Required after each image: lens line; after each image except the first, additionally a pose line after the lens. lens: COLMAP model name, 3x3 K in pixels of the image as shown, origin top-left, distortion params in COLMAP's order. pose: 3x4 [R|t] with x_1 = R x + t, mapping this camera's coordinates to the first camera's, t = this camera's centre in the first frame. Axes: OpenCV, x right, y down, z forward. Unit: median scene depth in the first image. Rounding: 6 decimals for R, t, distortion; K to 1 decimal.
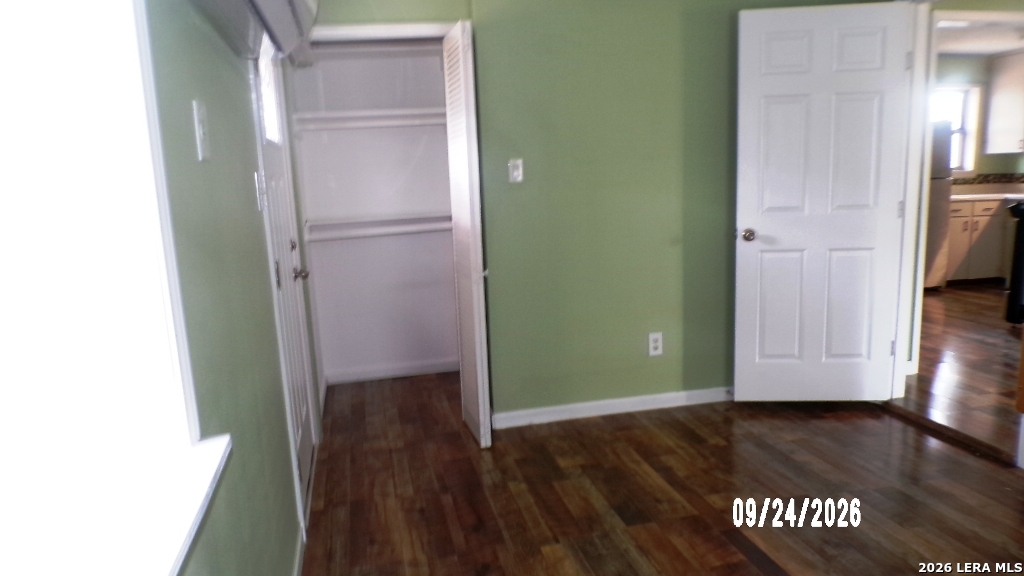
lens RADIAL K [[704.4, 0, 509.0], [0, 704.4, 294.0], [0, 0, 1]] dist [-0.039549, 0.001163]
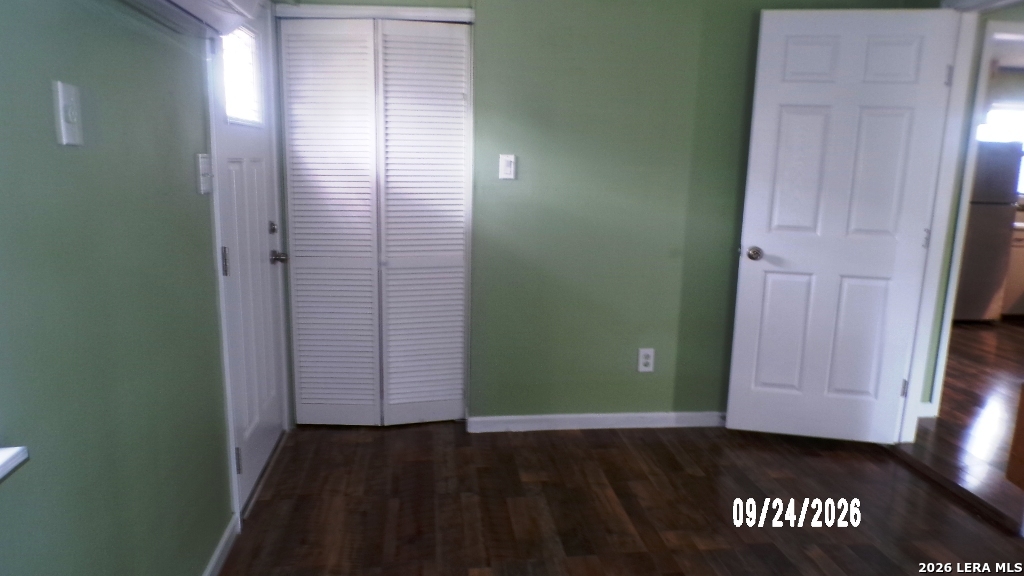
lens RADIAL K [[704.4, 0, 509.0], [0, 704.4, 294.0], [0, 0, 1]] dist [-0.039549, 0.001163]
pose [[0.993094, 0.082544, -0.083368, 0.102862], [-0.081113, 0.996496, 0.020419, -0.023142], [0.084762, -0.013516, 0.996310, 0.045785]]
